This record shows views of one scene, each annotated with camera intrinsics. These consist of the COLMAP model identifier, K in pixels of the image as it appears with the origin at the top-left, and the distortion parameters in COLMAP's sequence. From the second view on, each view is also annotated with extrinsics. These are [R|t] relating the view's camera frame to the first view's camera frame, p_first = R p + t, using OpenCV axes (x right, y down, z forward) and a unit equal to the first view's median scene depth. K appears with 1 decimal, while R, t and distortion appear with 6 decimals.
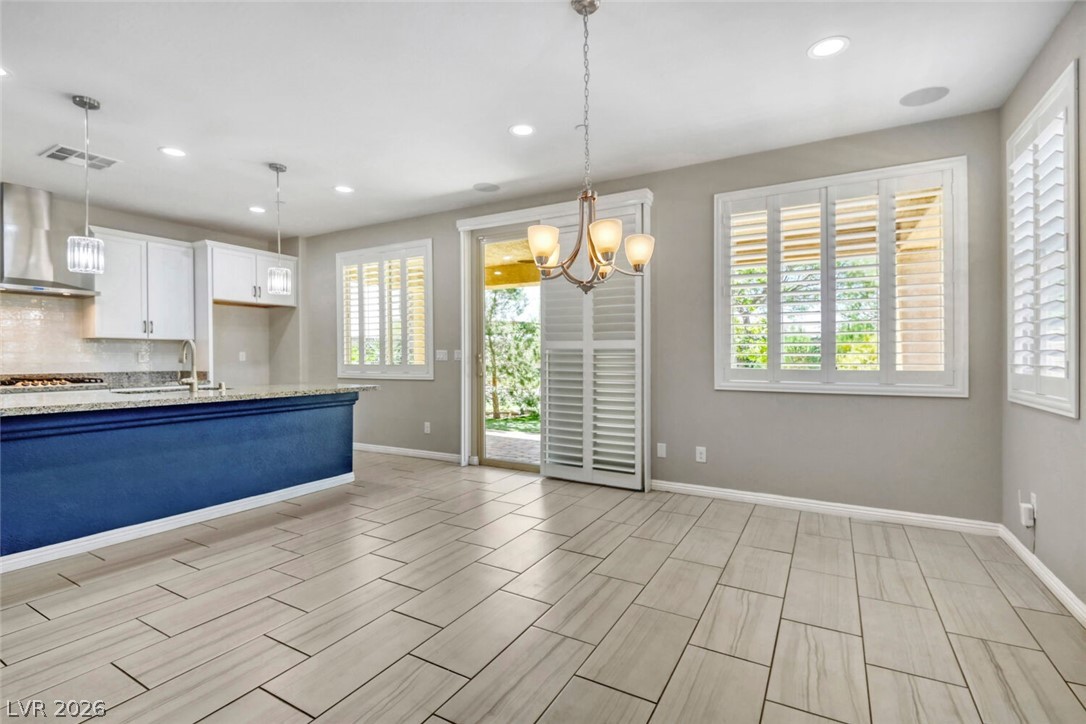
lens RADIAL K [[496.0, 0, 542.3], [0, 496.0, 363.6], [0, 0, 1]] dist [0.023386, -0.020105]
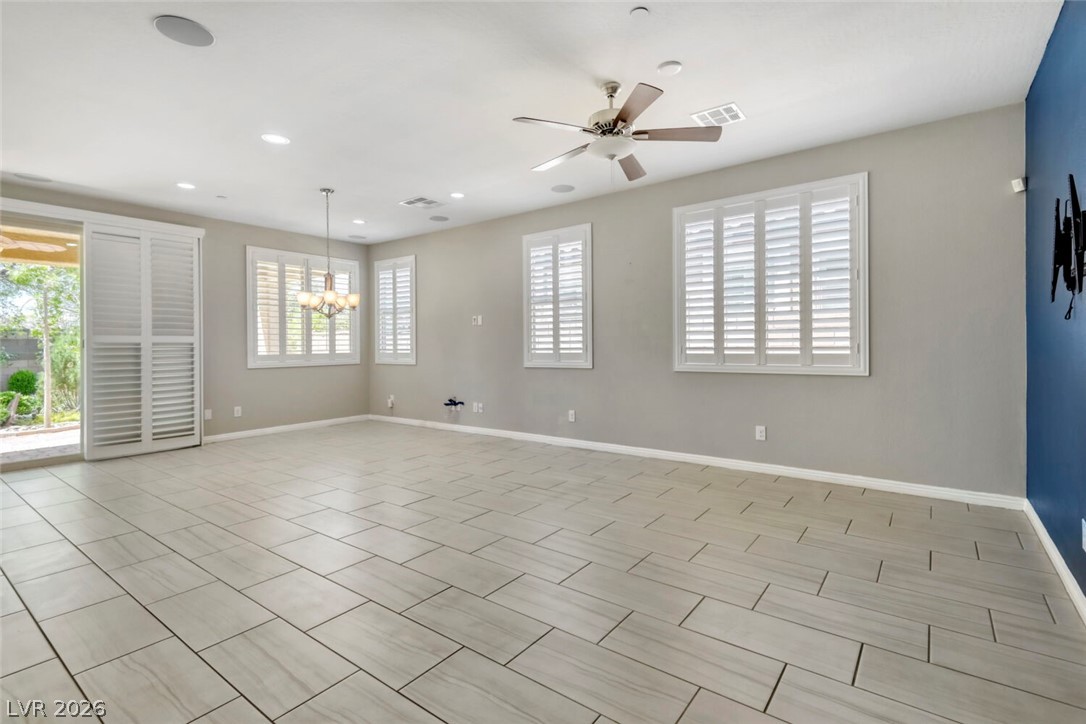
lens RADIAL K [[505.0, 0, 546.1], [0, 505.0, 340.3], [0, 0, 1]] dist [0.042870, -0.021388]
pose [[0.142134, 0.005599, 0.989832, -1.020705], [0.026250, 0.999611, -0.009423, 0.002068], [-0.989499, 0.027323, 0.141932, -0.155296]]
